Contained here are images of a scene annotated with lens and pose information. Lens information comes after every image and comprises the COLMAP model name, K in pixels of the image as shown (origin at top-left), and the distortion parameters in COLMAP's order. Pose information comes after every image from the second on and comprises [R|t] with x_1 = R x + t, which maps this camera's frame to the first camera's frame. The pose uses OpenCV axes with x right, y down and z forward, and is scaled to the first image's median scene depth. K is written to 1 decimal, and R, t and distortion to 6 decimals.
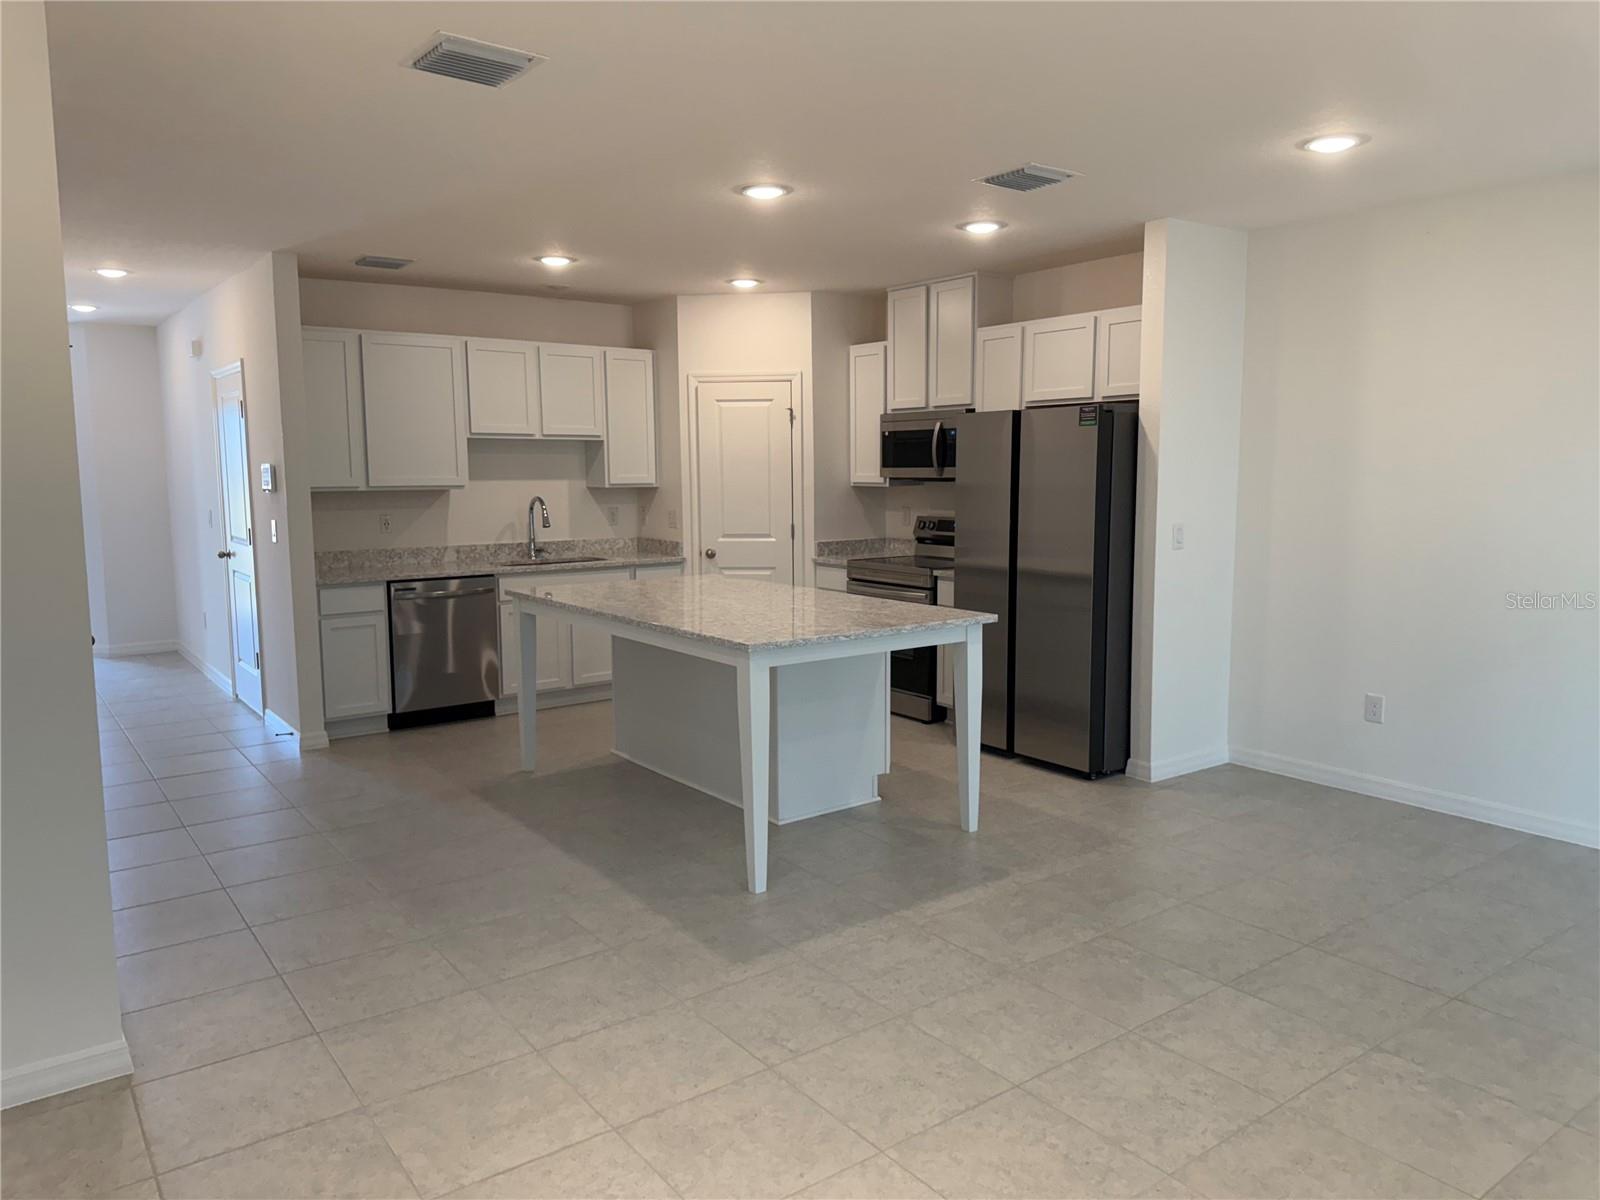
lens RADIAL K [[1149.2, 0, 806.6], [0, 1149.2, 592.0], [0, 0, 1]] dist [0.126673, -0.154962]
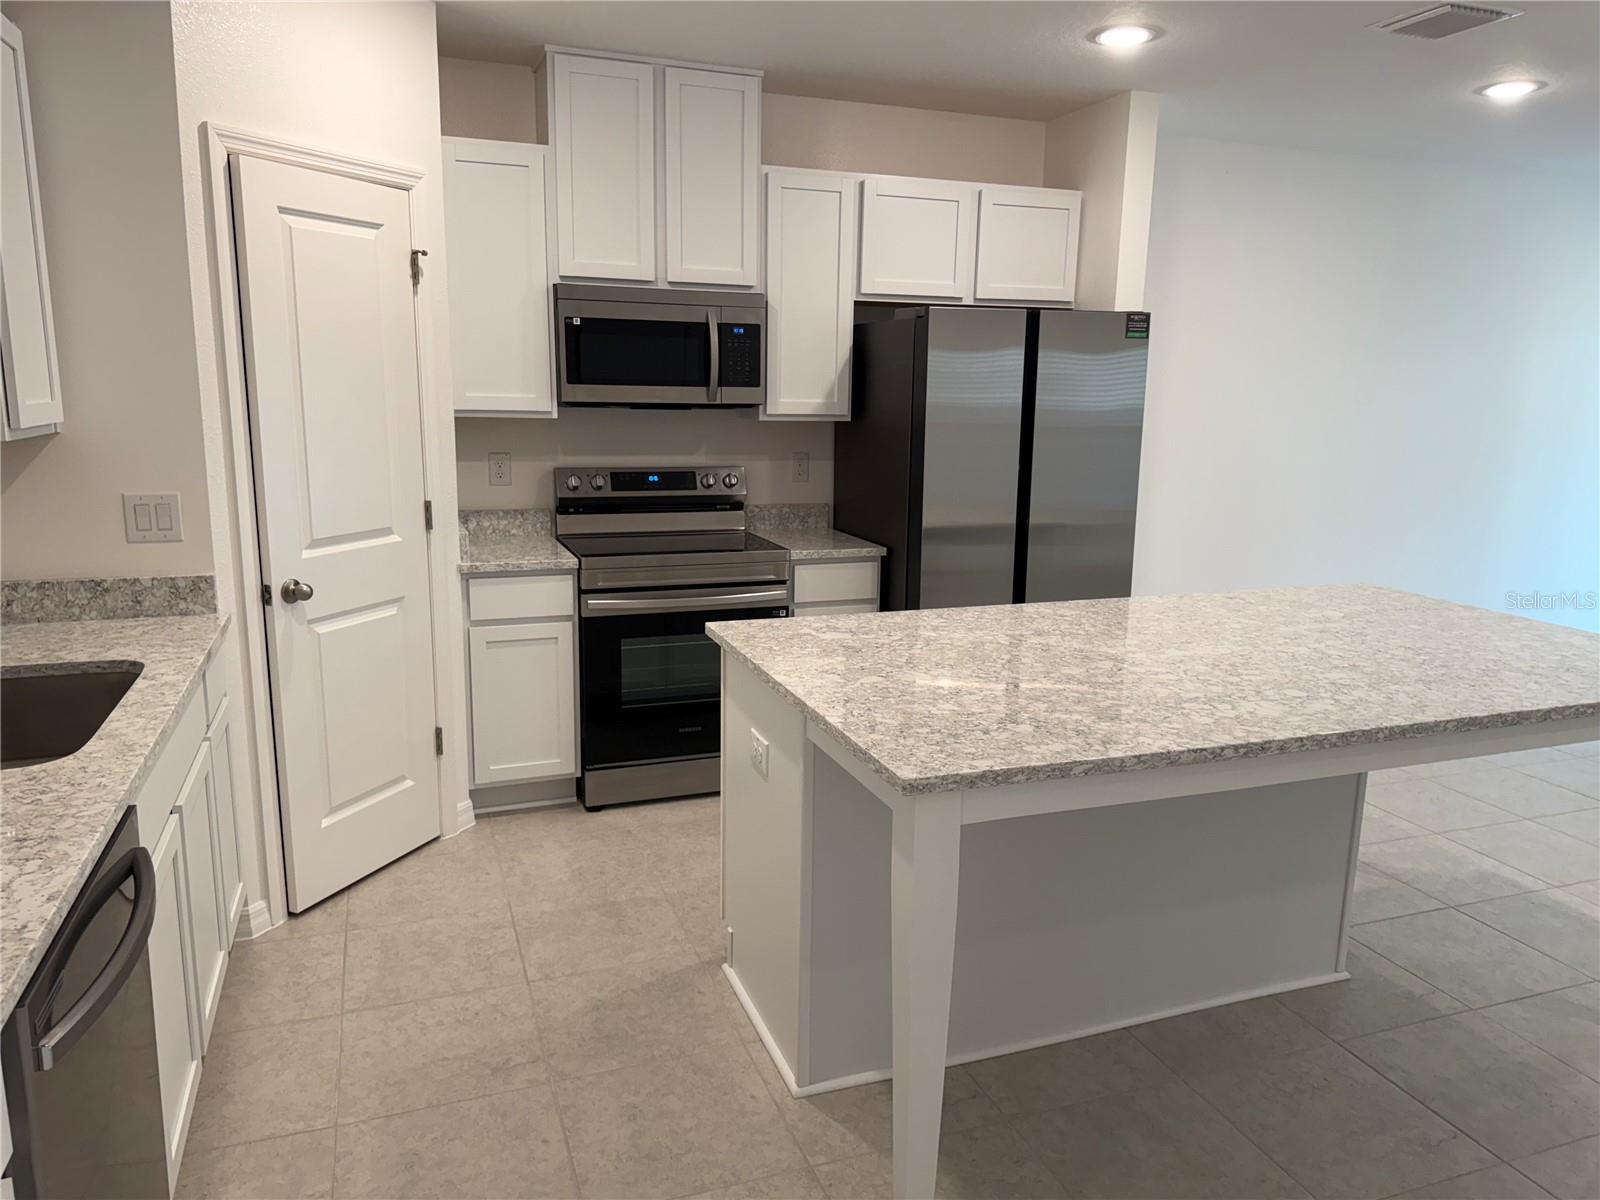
lens RADIAL K [[1149.2, 0, 806.6], [0, 1149.2, 592.0], [0, 0, 1]] dist [0.126673, -0.154962]
pose [[0.256045, -0.167506, 0.952041, -0.470819], [0.092095, 0.984619, 0.148469, -0.084856], [-0.962268, 0.049664, 0.267533, 0.773518]]
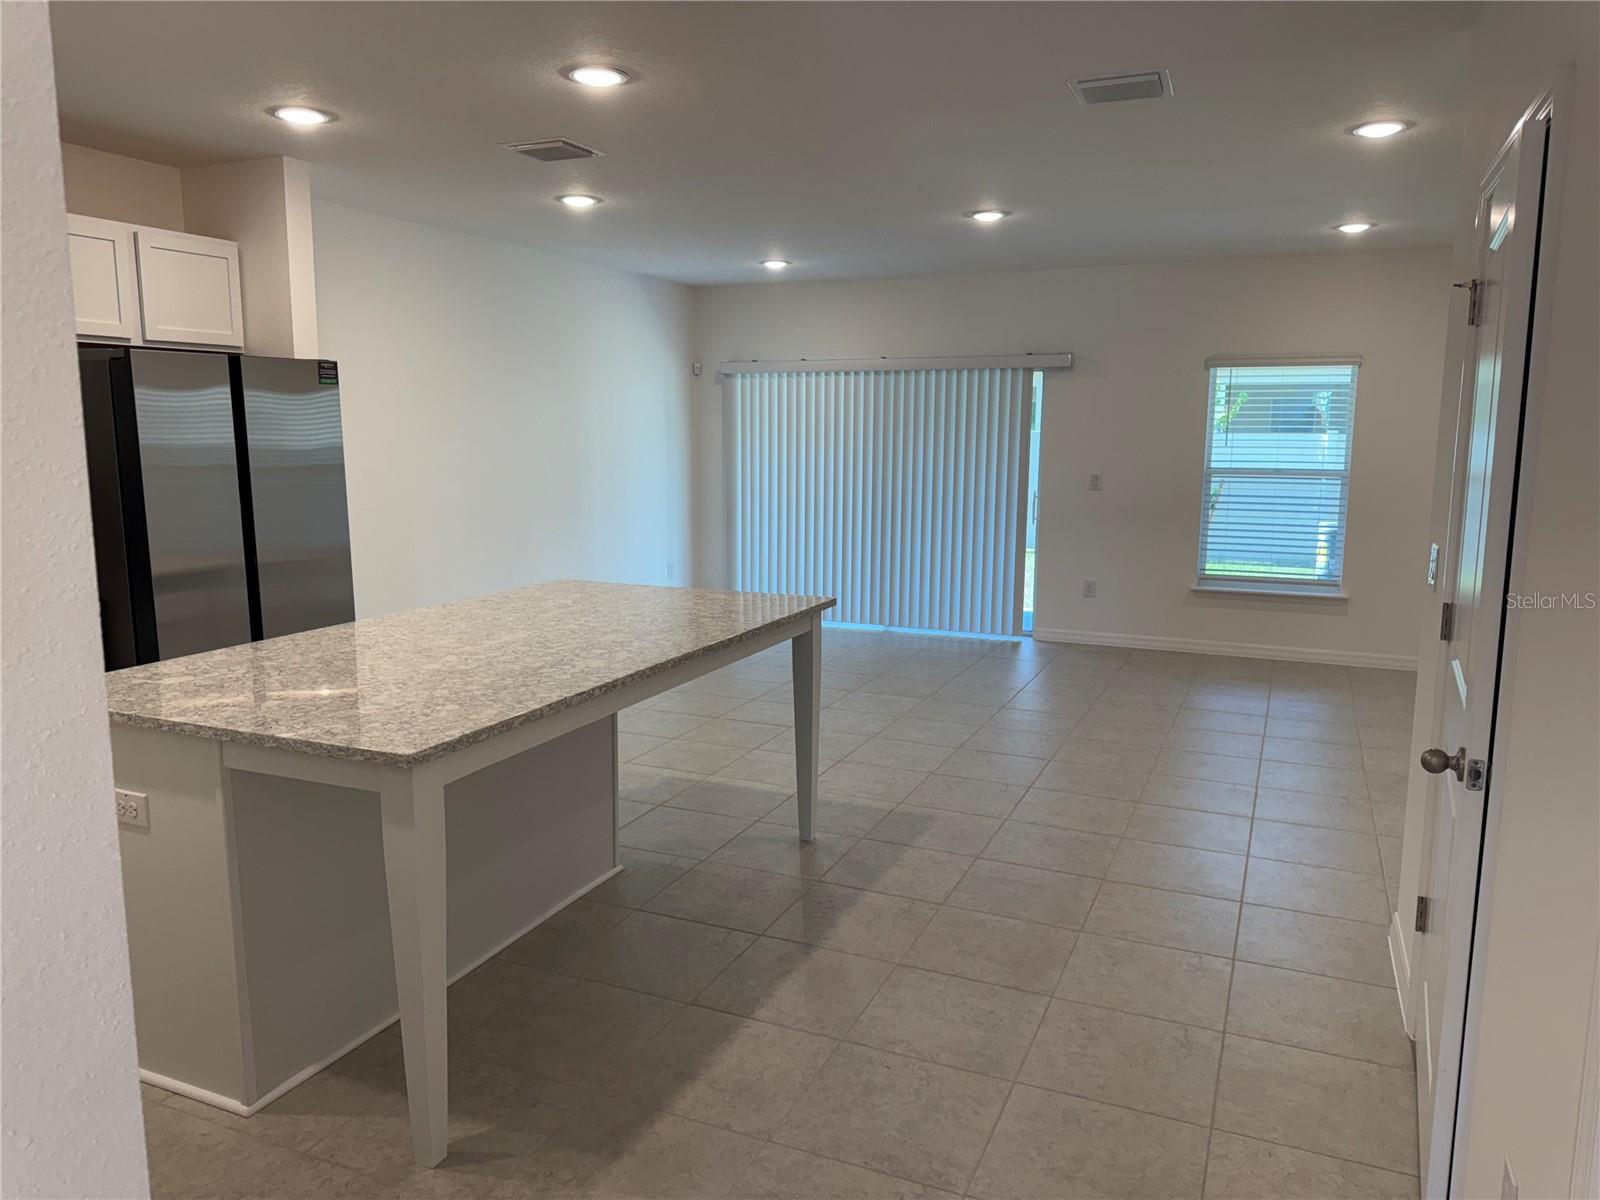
lens RADIAL K [[1149.2, 0, 806.6], [0, 1149.2, 592.0], [0, 0, 1]] dist [0.126673, -0.154962]
pose [[-0.510808, -0.117485, 0.851629, -0.502198], [0.104002, 0.974898, 0.196871, -0.089940], [-0.853381, 0.189134, -0.485767, 0.817922]]
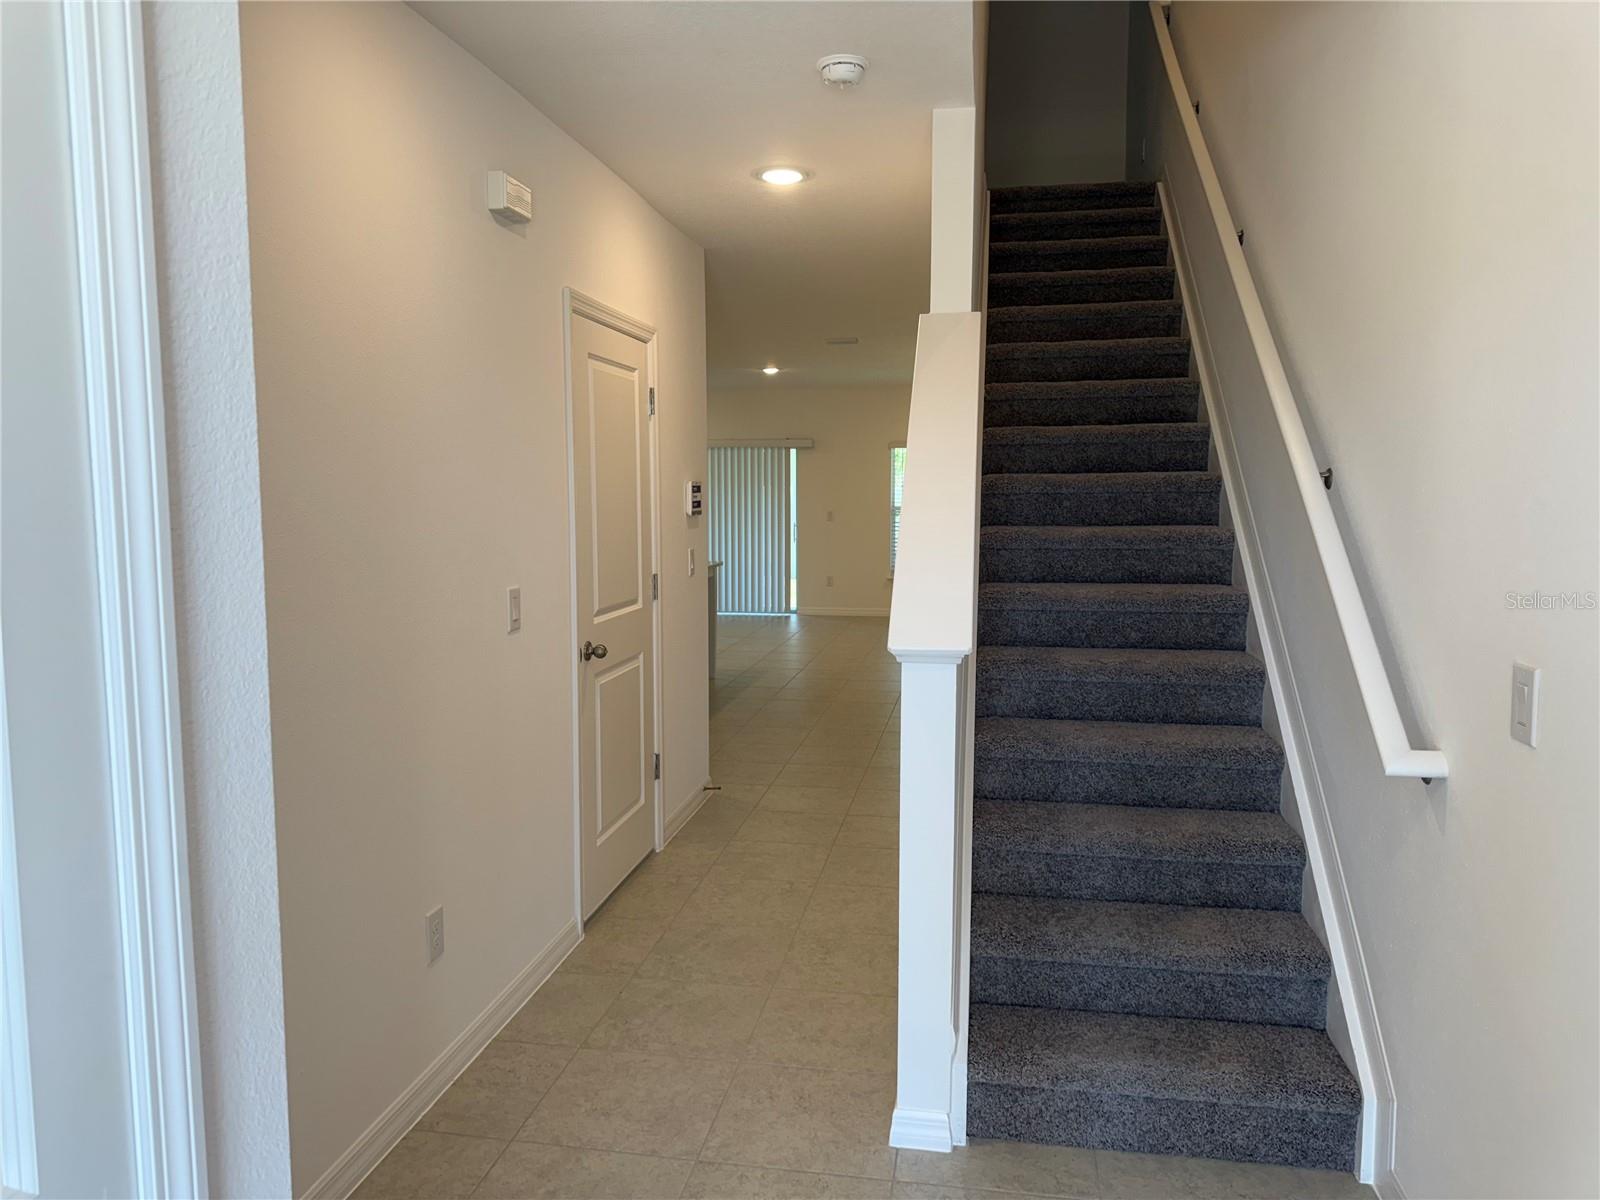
lens RADIAL K [[1149.2, 0, 806.6], [0, 1149.2, 592.0], [0, 0, 1]] dist [0.126673, -0.154962]
pose [[-0.712514, -0.045995, 0.700149, -0.582481], [0.091019, 0.983359, 0.157227, -0.094820], [-0.695730, 0.175754, -0.696470, 0.913733]]
